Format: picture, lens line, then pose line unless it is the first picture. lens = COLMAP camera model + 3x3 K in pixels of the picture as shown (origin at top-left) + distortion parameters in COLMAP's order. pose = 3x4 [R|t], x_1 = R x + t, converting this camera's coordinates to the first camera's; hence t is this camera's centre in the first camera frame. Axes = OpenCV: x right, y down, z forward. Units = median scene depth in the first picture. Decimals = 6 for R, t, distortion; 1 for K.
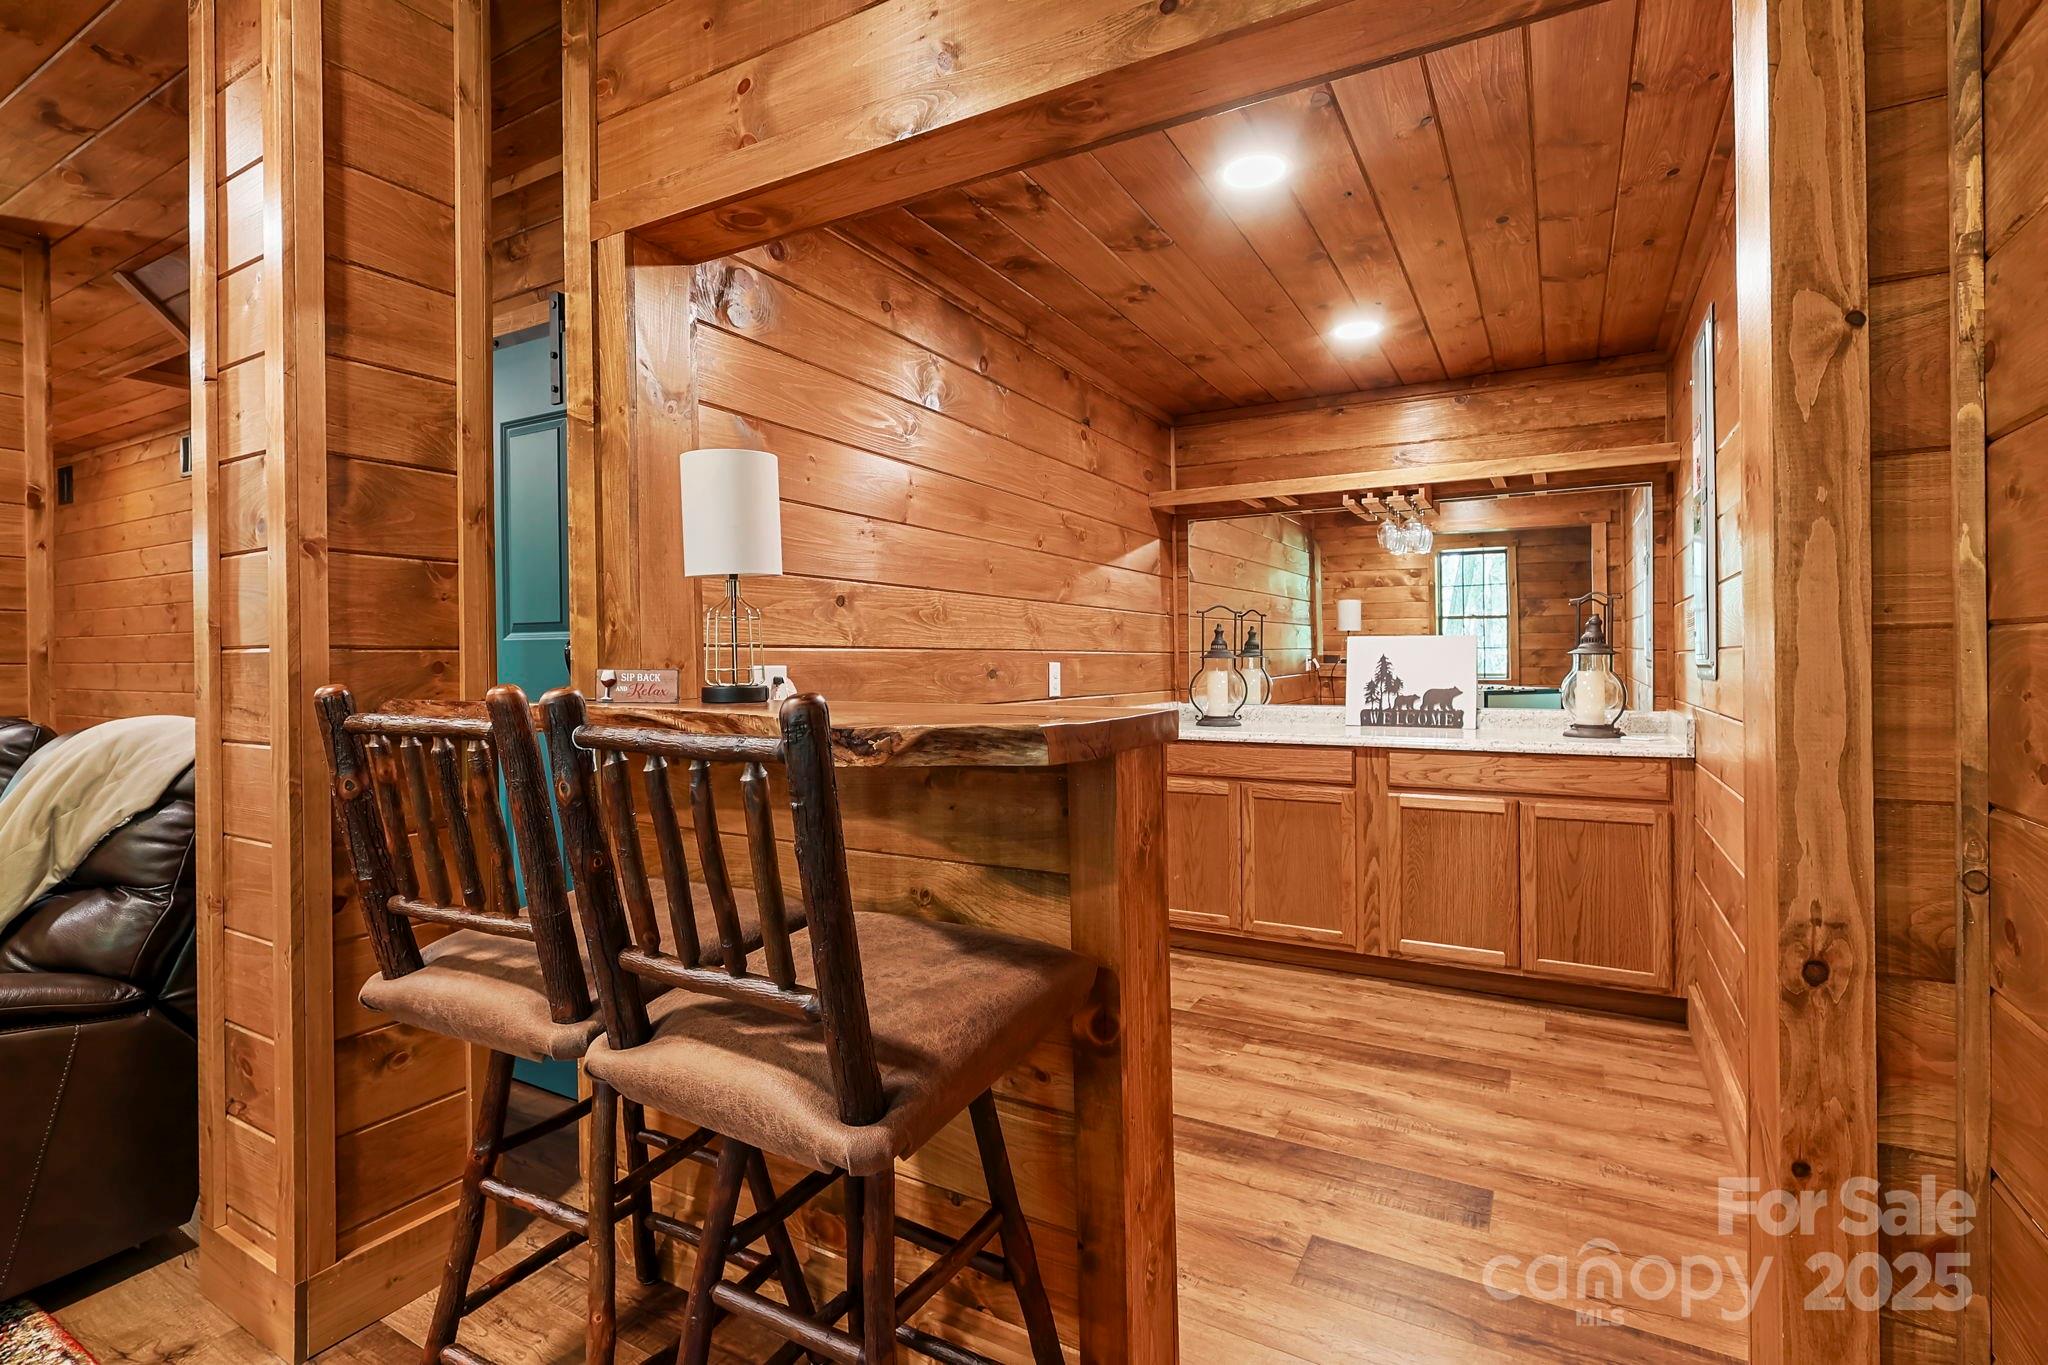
lens RADIAL K [[950.7, 0, 1025.0], [0, 950.7, 668.7], [0, 0, 1]] dist [-0.003051, 0.000246]
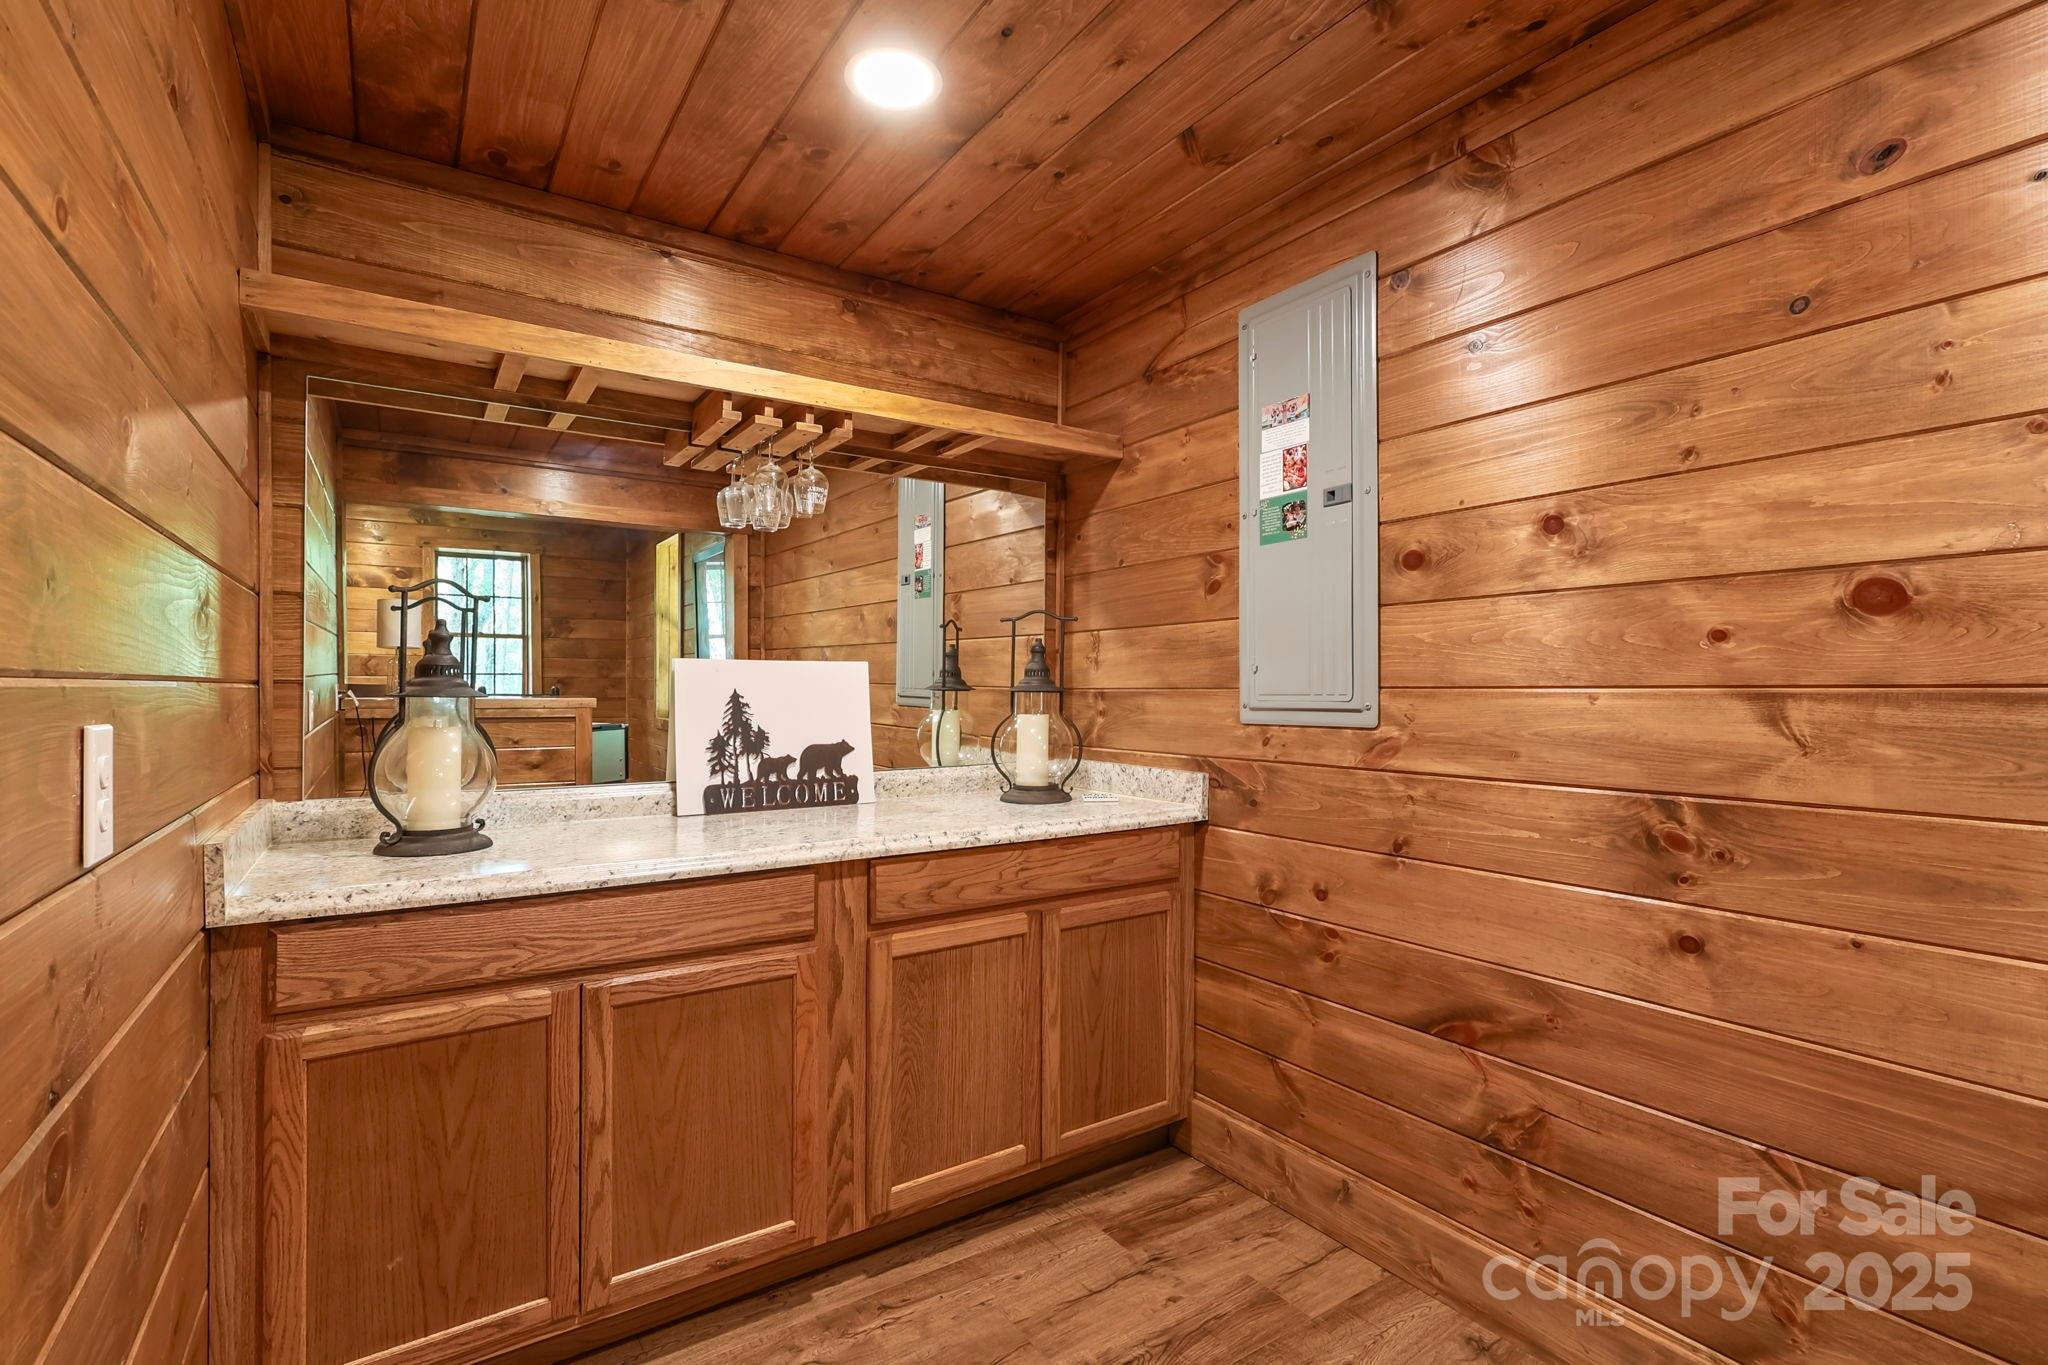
lens RADIAL K [[950.7, 0, 1029.5], [0, 950.7, 680.0], [0, 0, 1]] dist [-0.003051, 0.000246]
pose [[0.446127, 0.010073, 0.894913, -0.080191], [0.003295, 0.999911, -0.012897, -0.014421], [-0.894963, 0.008703, 0.446055, 0.635302]]
